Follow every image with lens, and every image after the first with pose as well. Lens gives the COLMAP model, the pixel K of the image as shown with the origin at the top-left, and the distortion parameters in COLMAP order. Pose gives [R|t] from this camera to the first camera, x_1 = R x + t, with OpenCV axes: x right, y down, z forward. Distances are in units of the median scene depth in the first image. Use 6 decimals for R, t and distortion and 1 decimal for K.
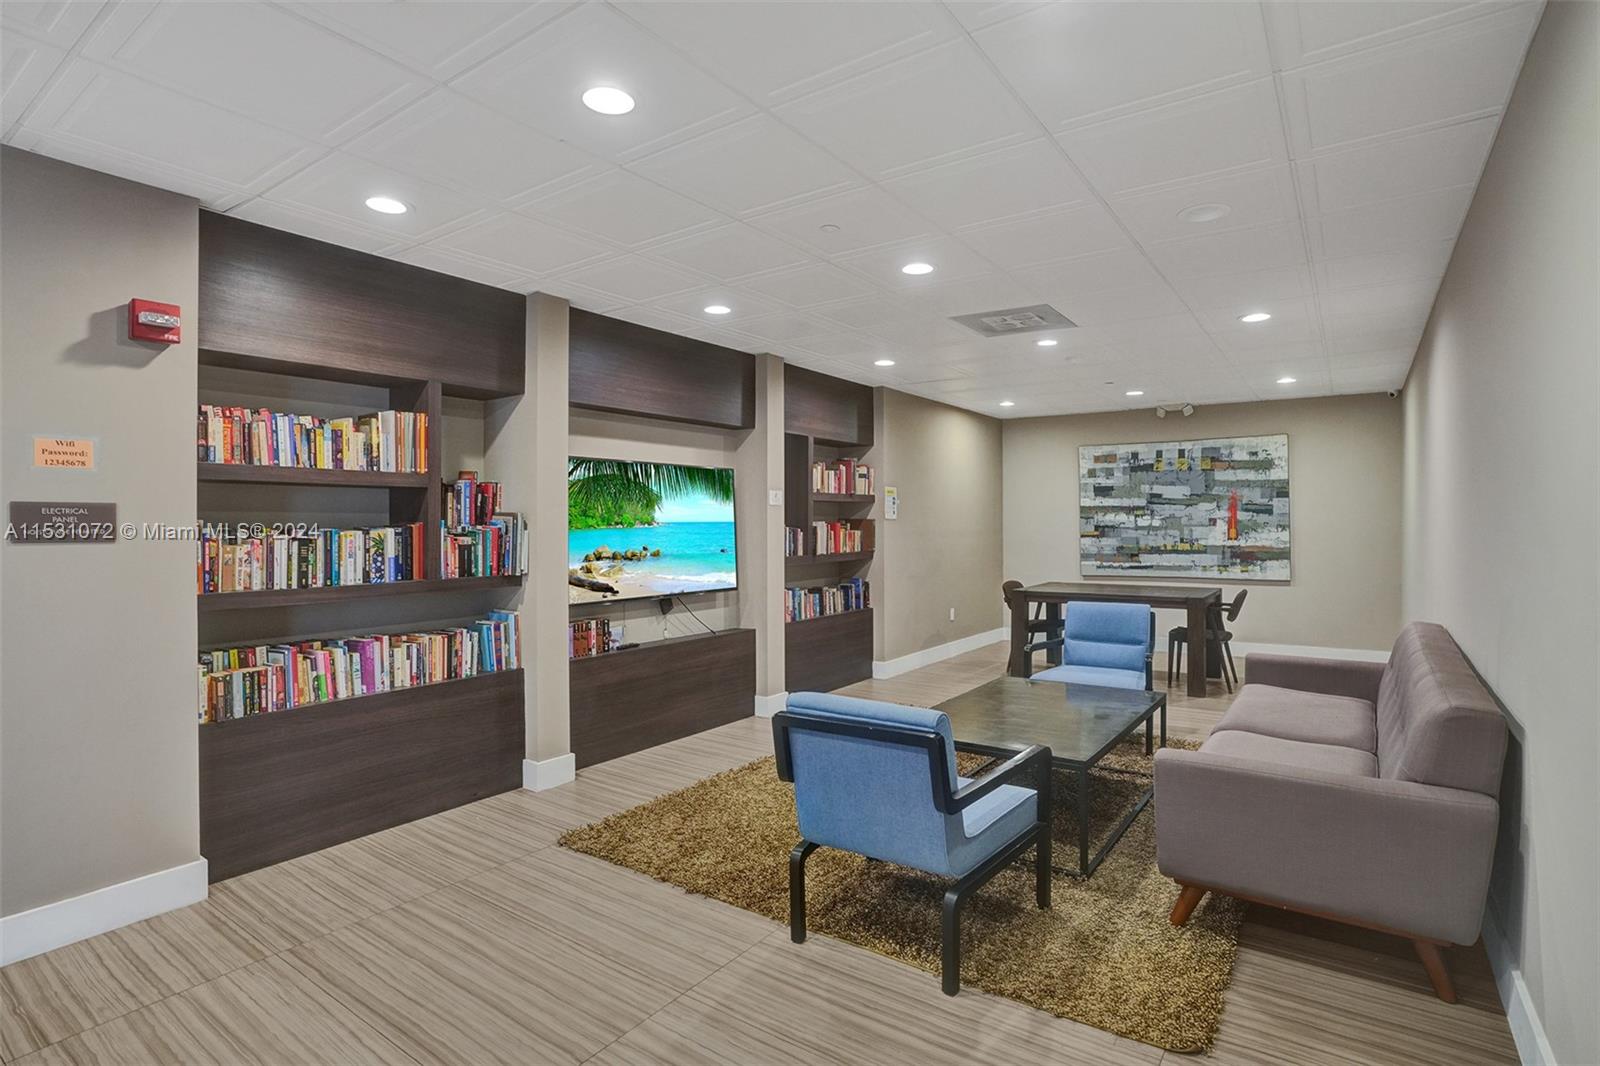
lens RADIAL K [[793.5, 0, 800.0], [0, 793.5, 533.0], [0, 0, 1]] dist [-0.039840, 0.000103]
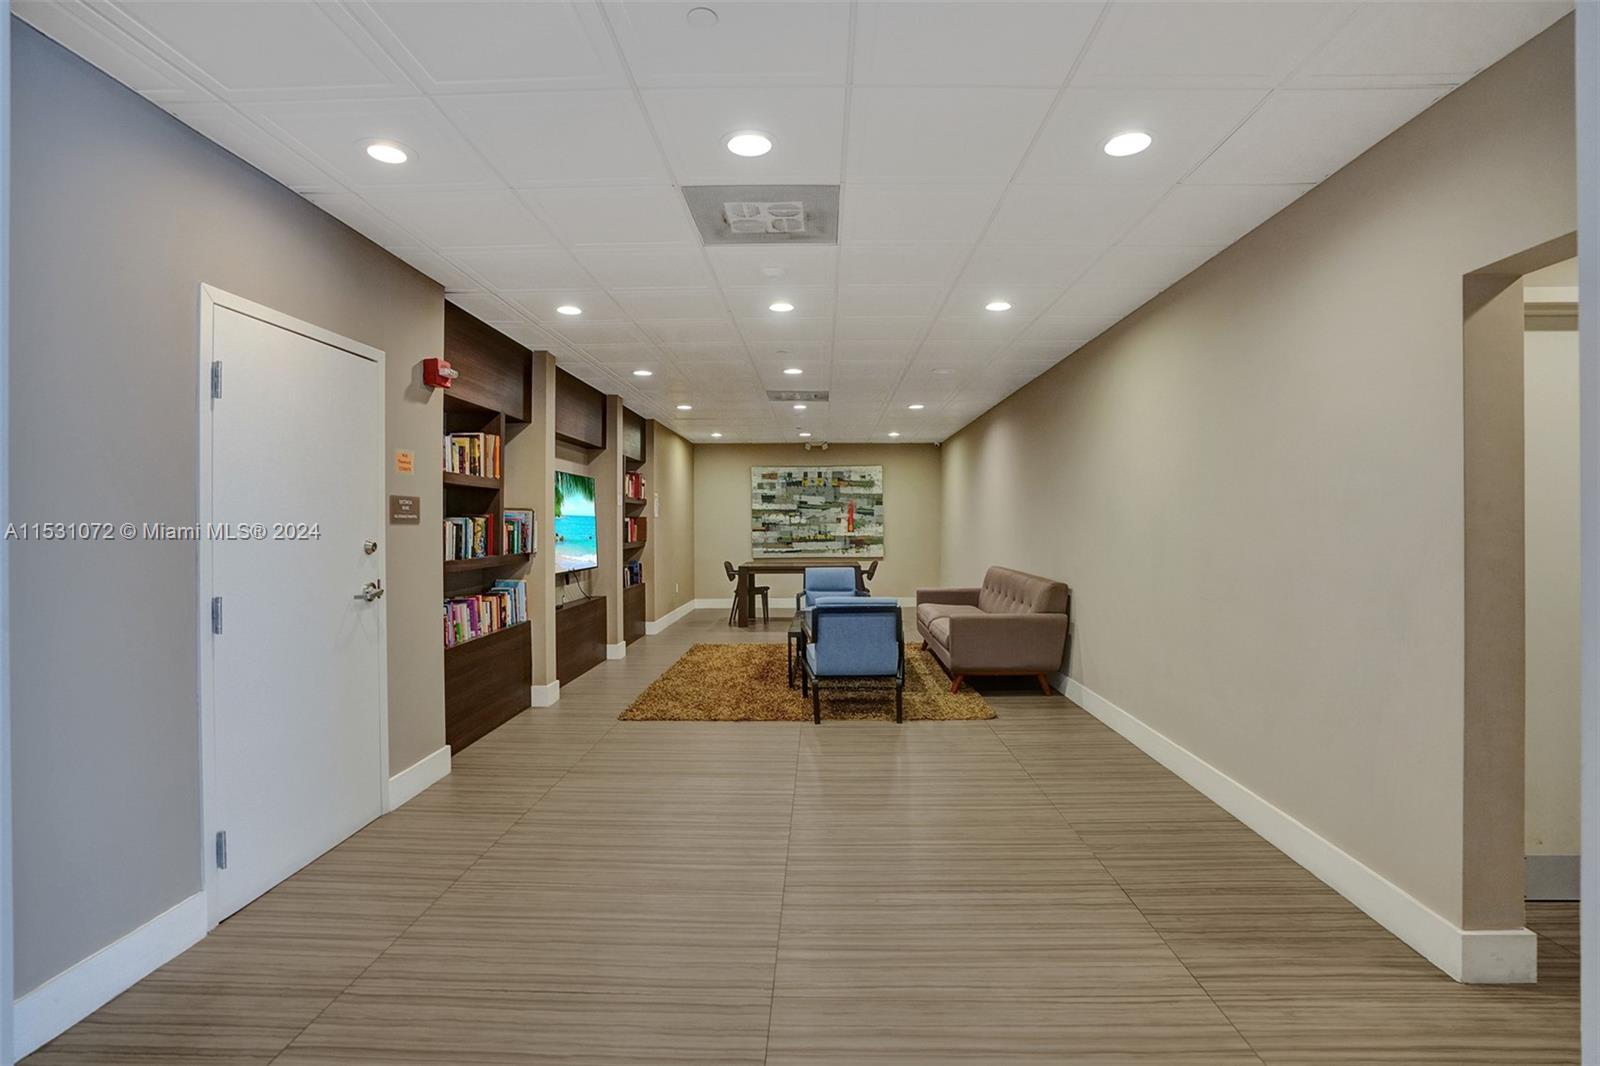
lens RADIAL K [[749.7, 0, 800.0], [0, 749.7, 533.0], [0, 0, 1]] dist [-0.072211, 0.032051]
pose [[0.836062, -0.005254, 0.548609, -0.342720], [0.006897, 0.999976, -0.000935, 0.011465], [-0.548591, 0.004566, 0.836078, -0.180867]]
